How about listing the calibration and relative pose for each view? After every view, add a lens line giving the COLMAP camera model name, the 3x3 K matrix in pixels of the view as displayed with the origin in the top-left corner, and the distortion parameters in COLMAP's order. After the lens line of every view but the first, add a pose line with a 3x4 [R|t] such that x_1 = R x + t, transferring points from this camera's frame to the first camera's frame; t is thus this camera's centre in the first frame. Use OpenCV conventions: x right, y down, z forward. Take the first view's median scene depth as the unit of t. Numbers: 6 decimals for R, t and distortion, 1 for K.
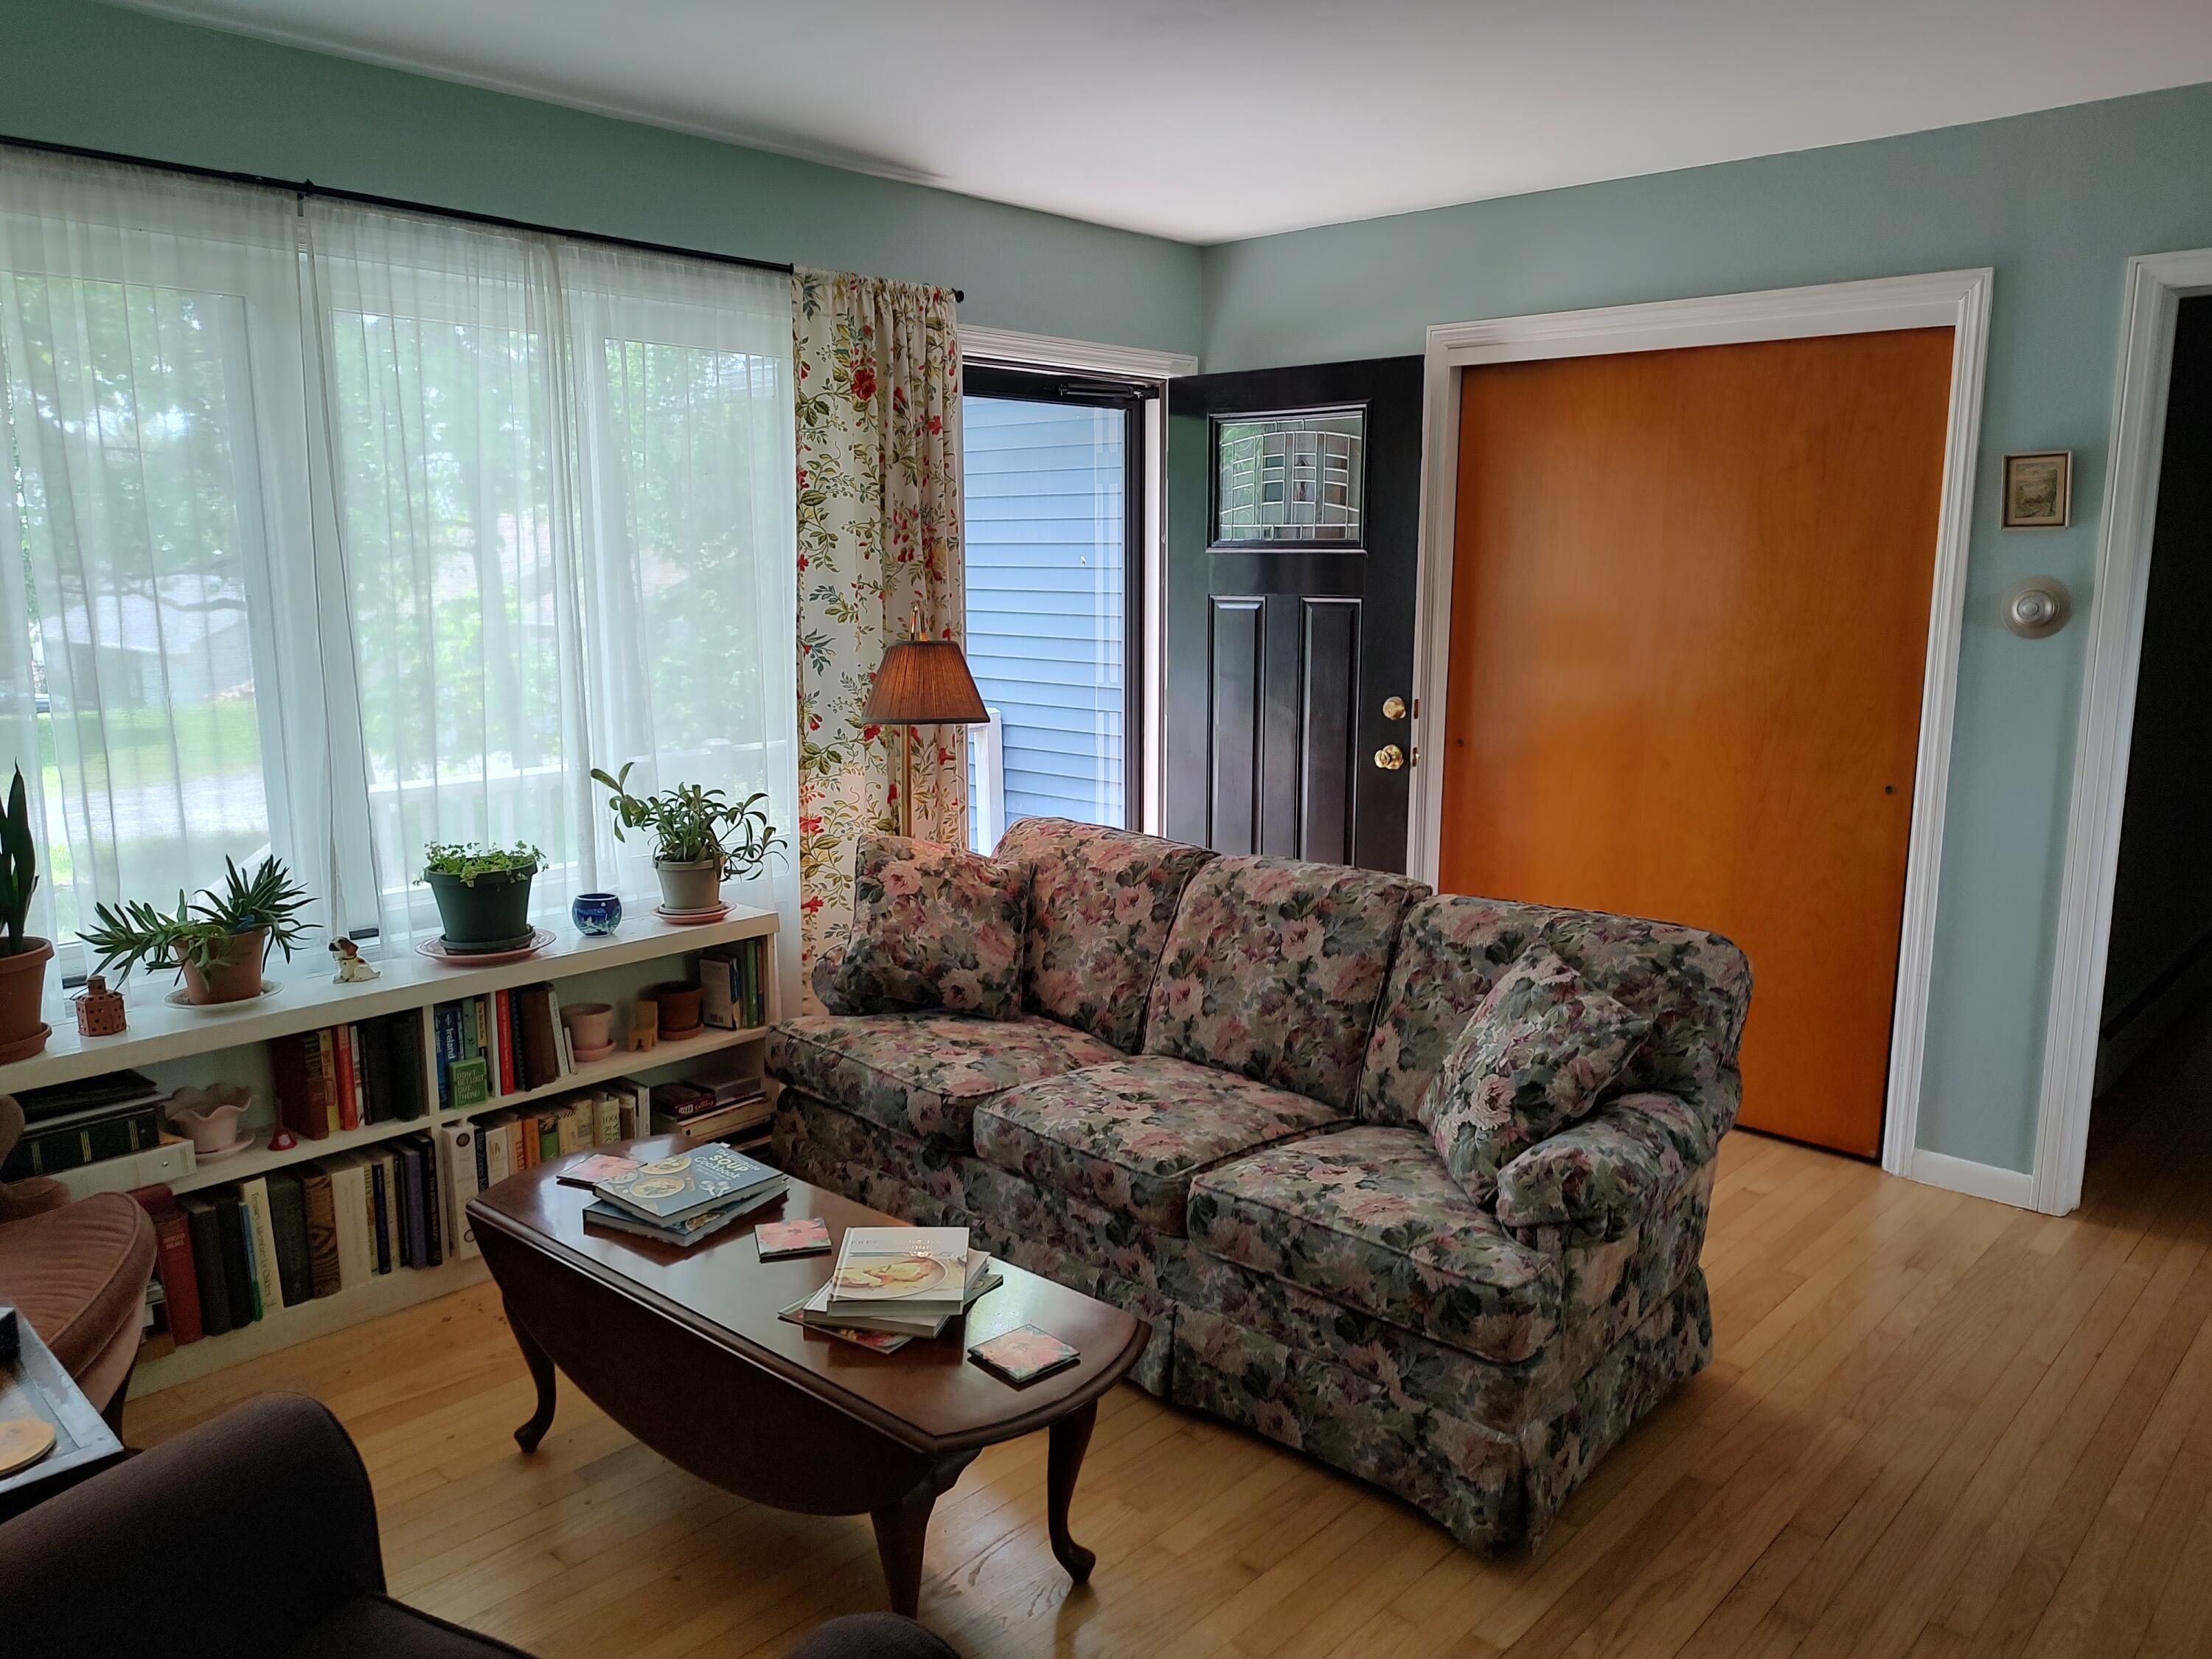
lens RADIAL K [[1553.8, 0, 1106.0], [0, 1553.8, 829.5], [0, 0, 1]] dist [0.041904, -0.054083]
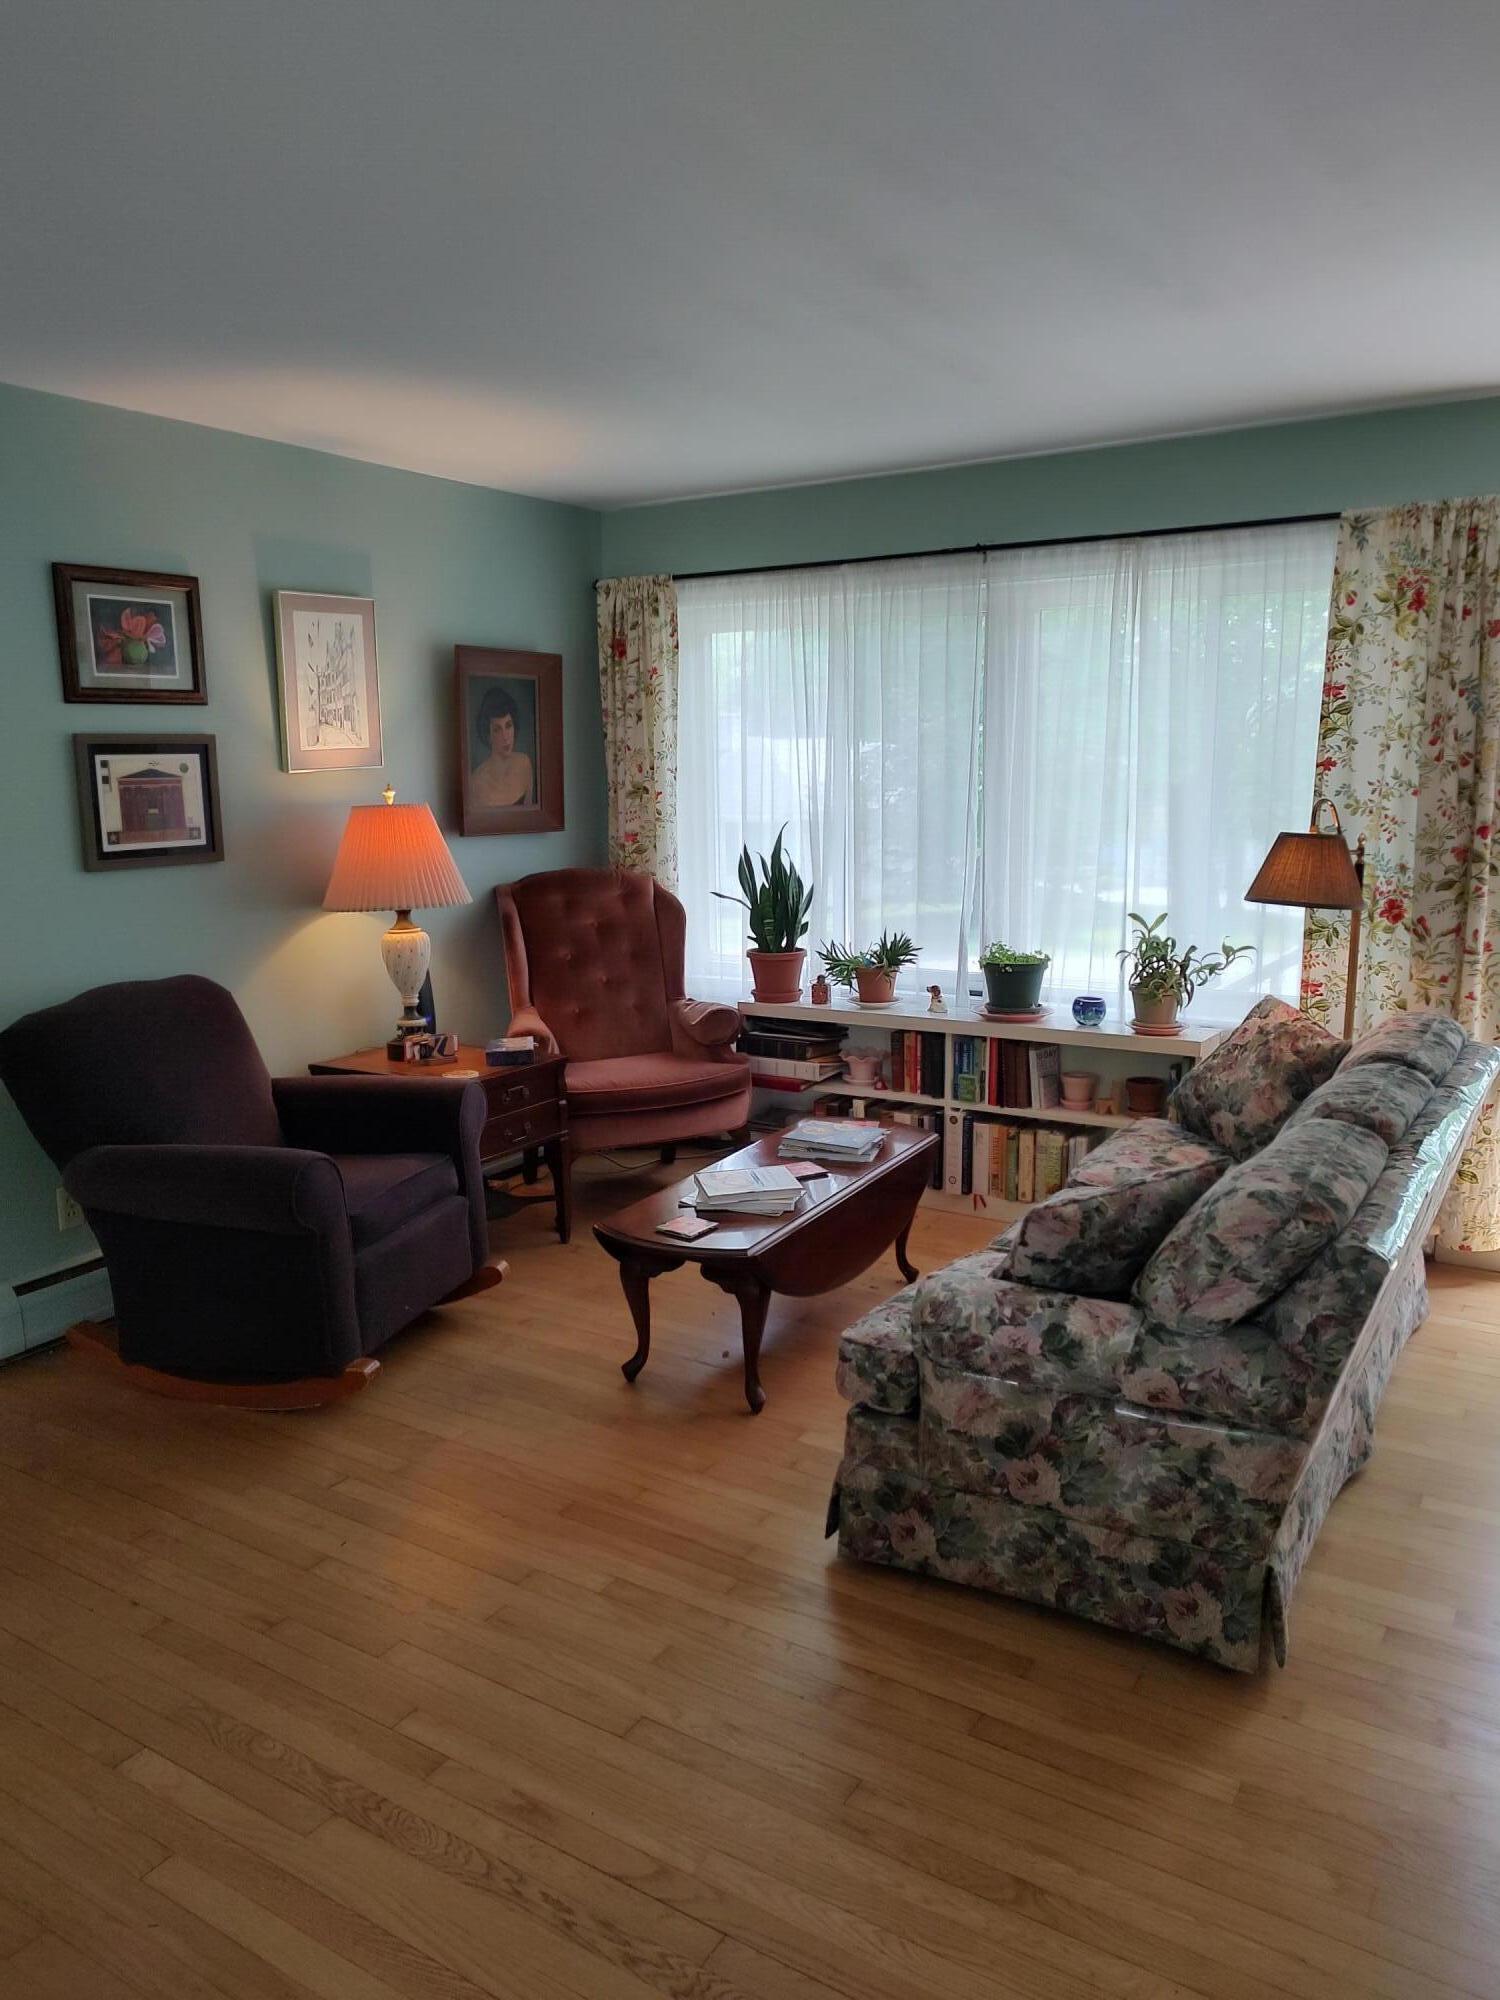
lens RADIAL K [[1404.9, 0, 745.5], [0, 1404.9, 987.9], [0, 0, 1]] dist [0.041904, -0.054083]
pose [[0.199797, 0.157365, -0.967118, 0.913434], [-0.157240, 0.979376, 0.126876, -0.085749], [0.967139, 0.126720, 0.220420, 0.433873]]
